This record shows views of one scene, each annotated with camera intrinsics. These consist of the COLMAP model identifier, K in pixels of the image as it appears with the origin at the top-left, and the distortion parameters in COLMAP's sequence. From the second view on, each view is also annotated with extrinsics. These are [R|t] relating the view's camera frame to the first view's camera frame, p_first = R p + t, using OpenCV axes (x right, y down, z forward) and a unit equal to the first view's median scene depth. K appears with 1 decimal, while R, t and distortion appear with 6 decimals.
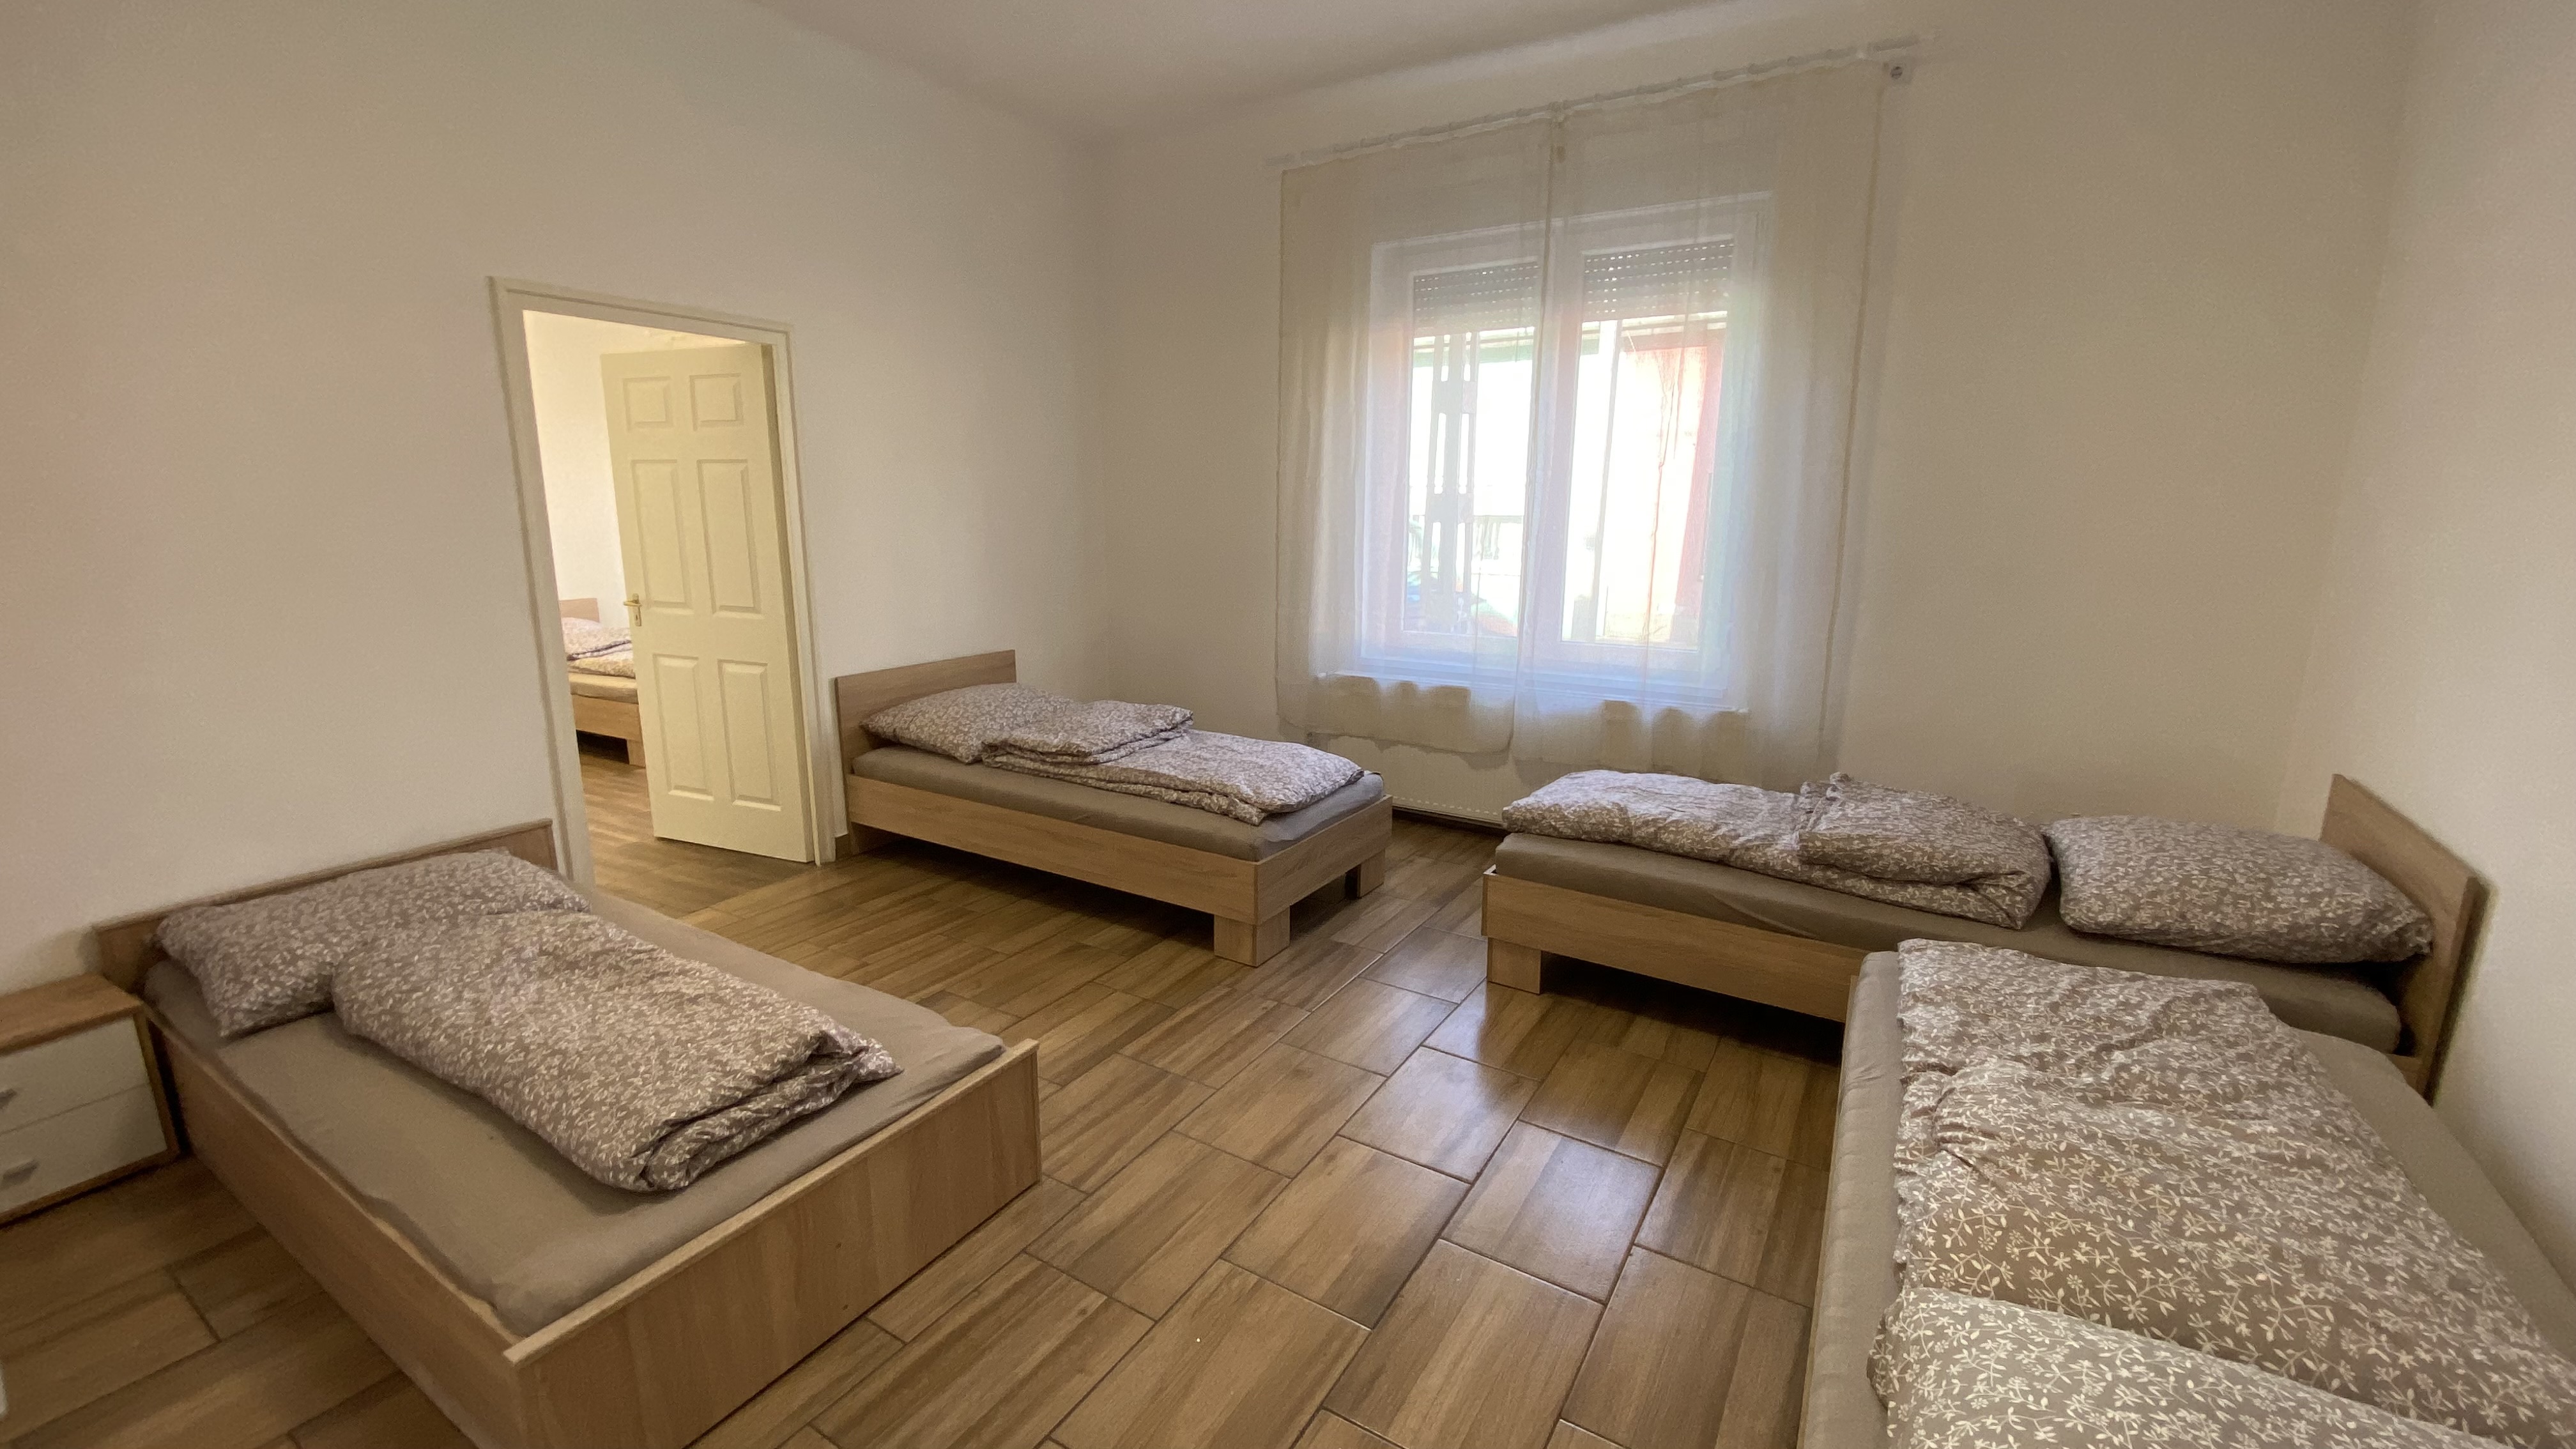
lens RADIAL K [[1040.3, 0, 1281.2], [0, 1040.3, 703.7], [0, 0, 1]] dist [0.011114, -0.014164]
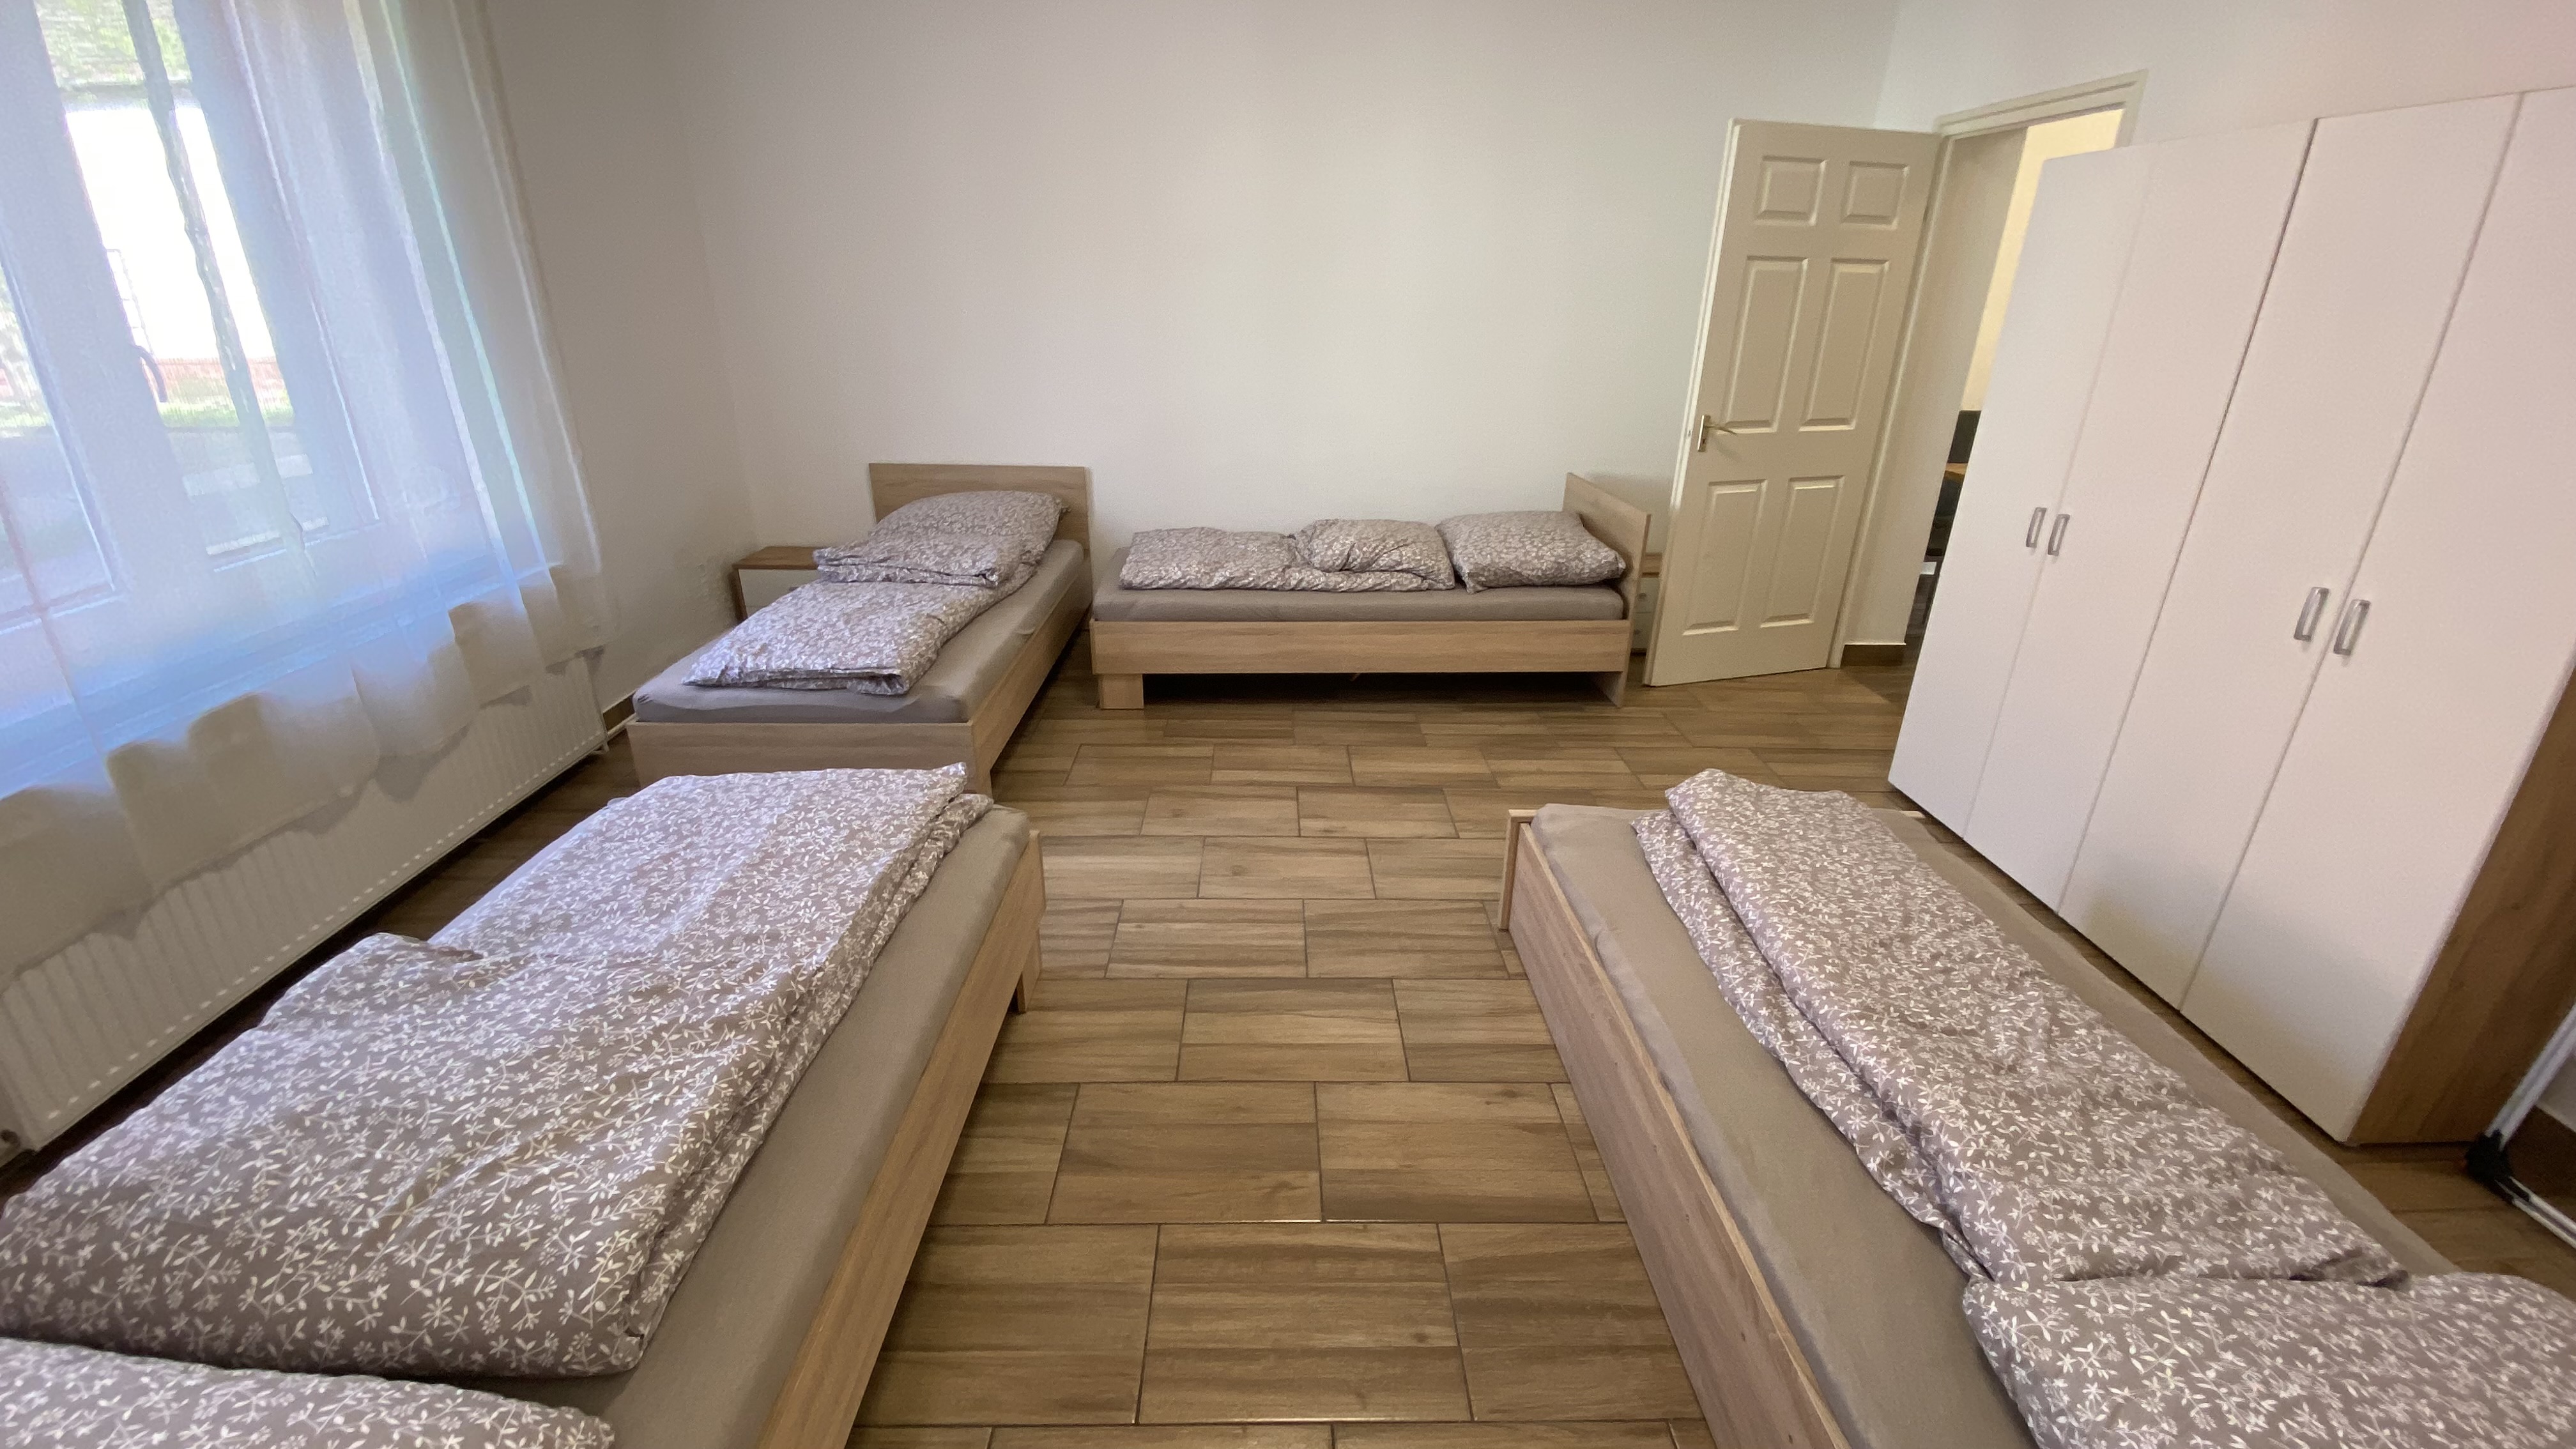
lens RADIAL K [[1040.3, 0, 1270.3], [0, 1040.3, 725.4], [0, 0, 1]] dist [0.011114, -0.014164]
pose [[-0.537135, -0.330977, 0.775848, -0.566415], [0.151314, 0.867070, 0.474650, -0.199726], [-0.829814, 0.372348, -0.415652, 0.990984]]
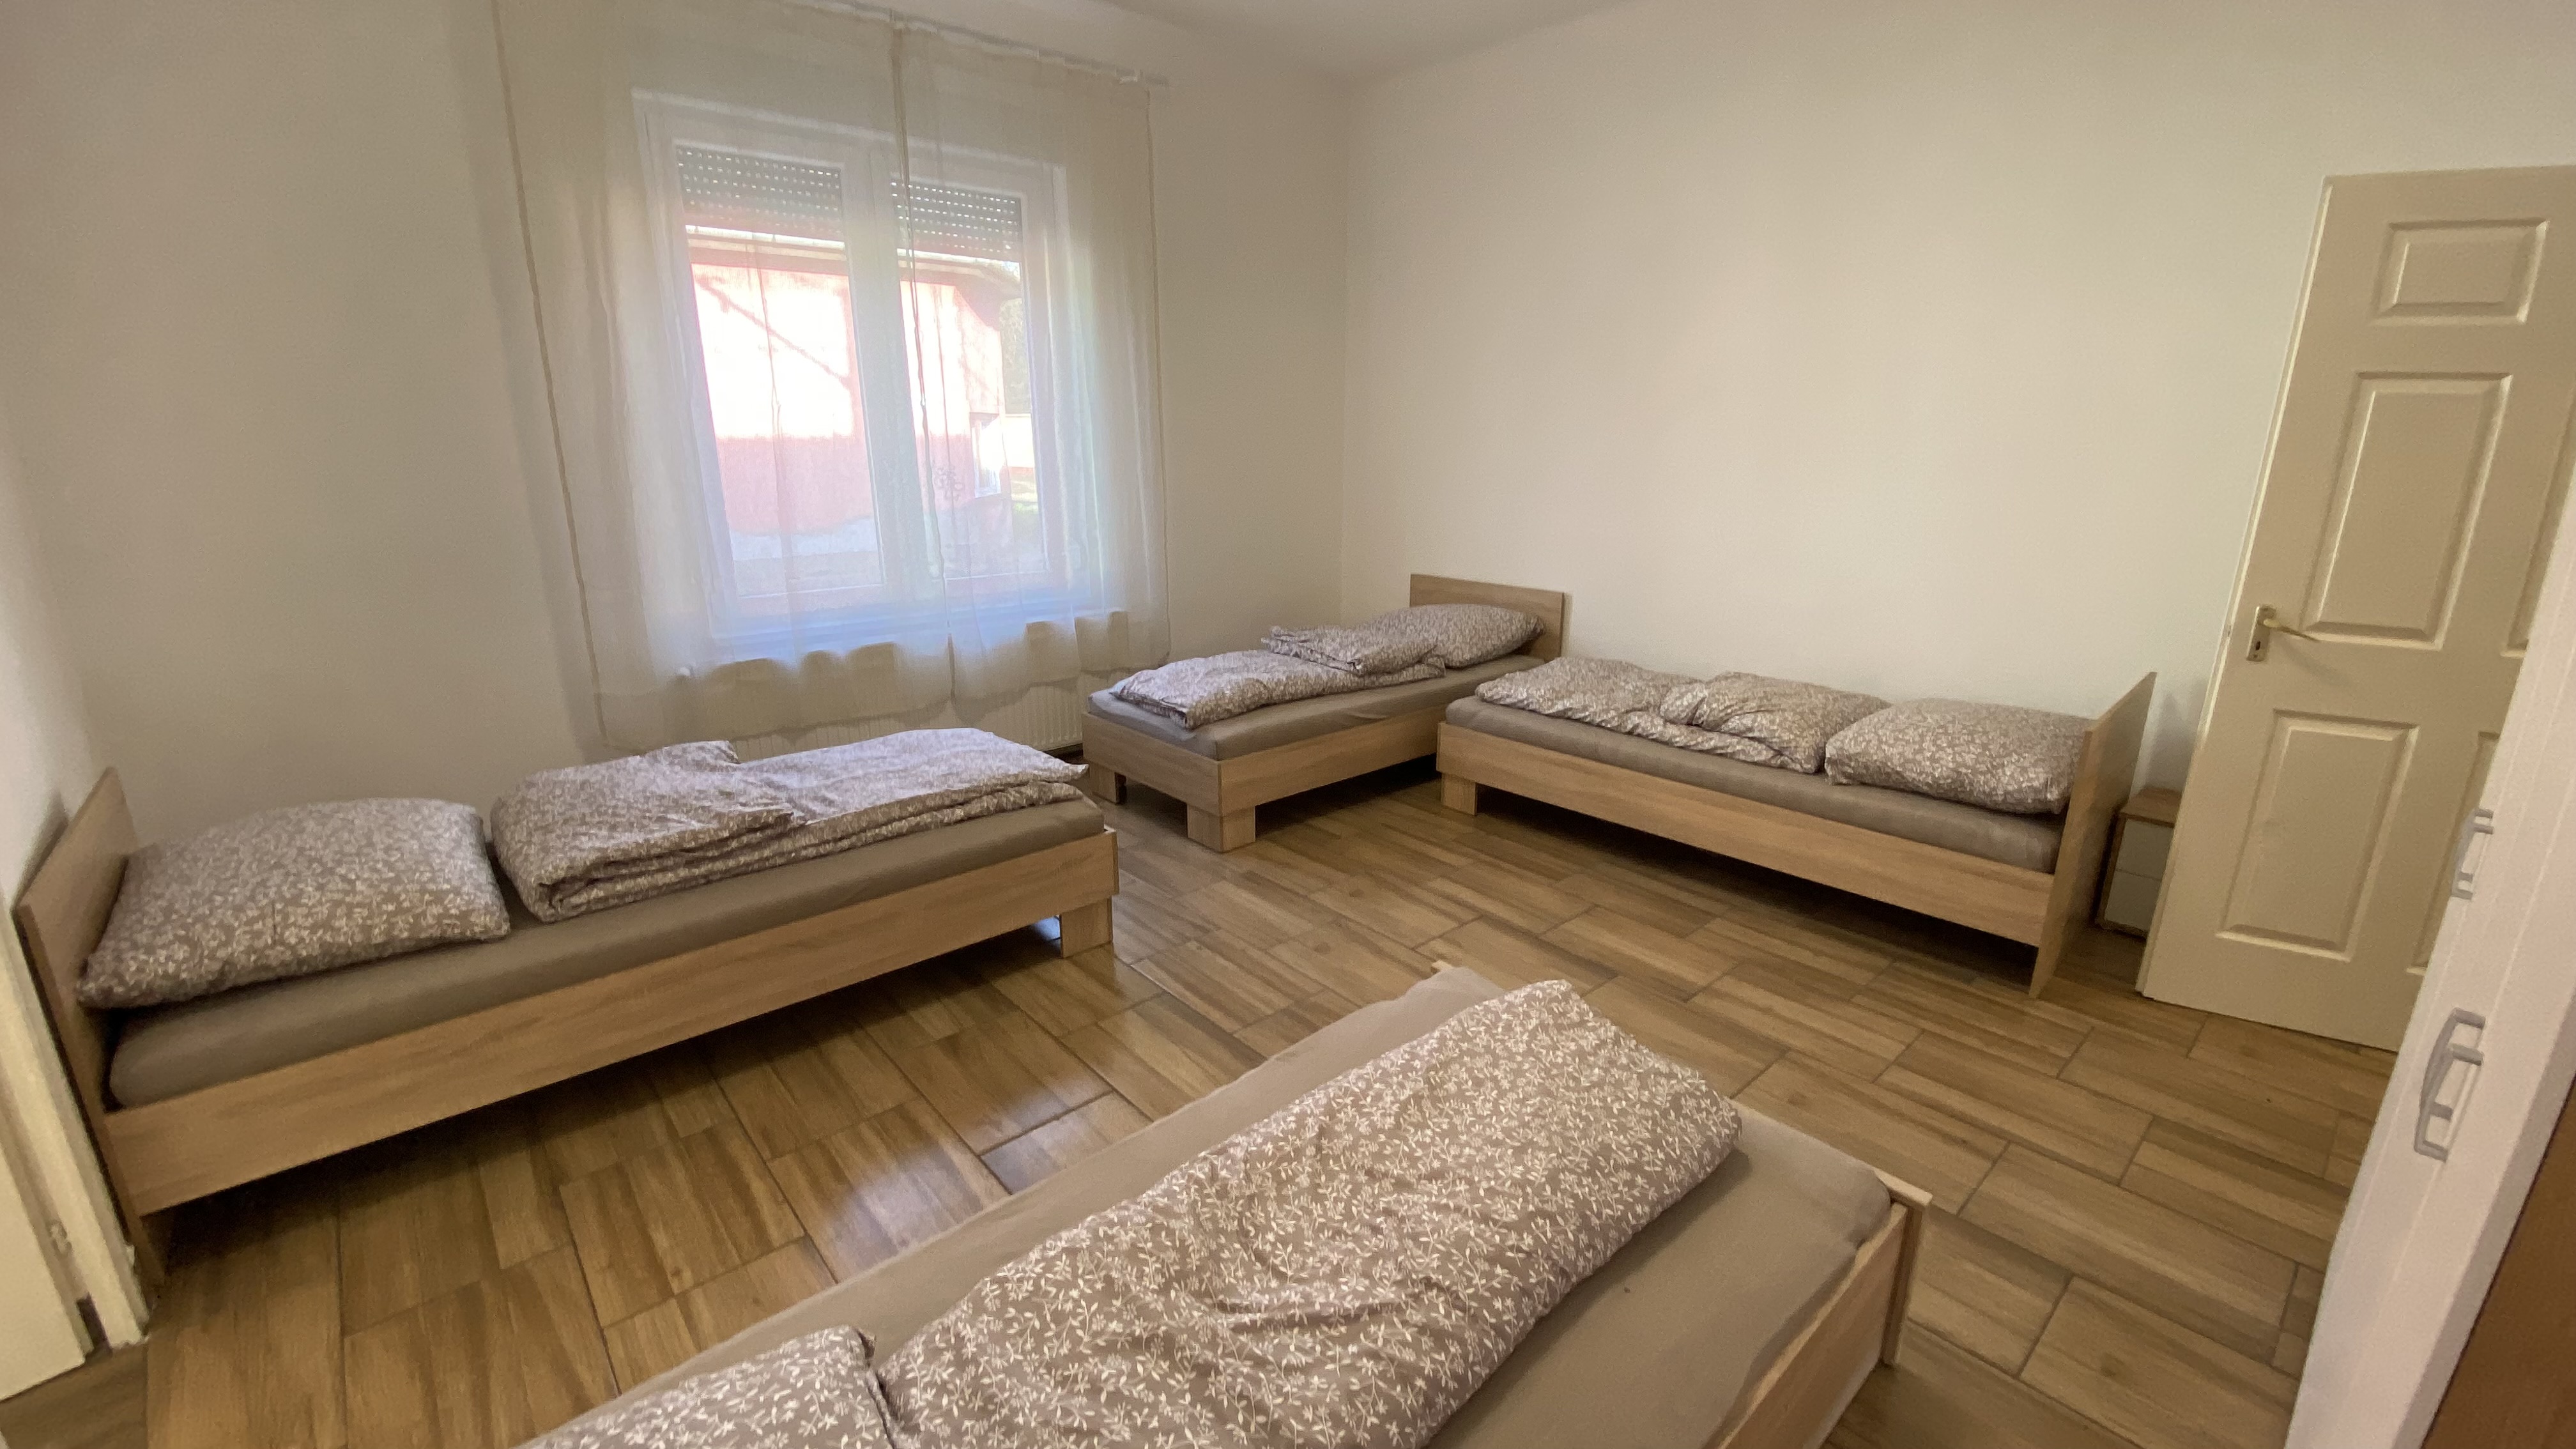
lens RADIAL K [[1040.3, 0, 1282.3], [0, 1040.3, 706.1], [0, 0, 1]] dist [0.011114, -0.014164]
pose [[0.286592, -0.249234, 0.925066, -0.716370], [0.186262, 0.961640, 0.201383, -0.100653], [-0.939772, 0.114590, 0.322021, 0.469223]]
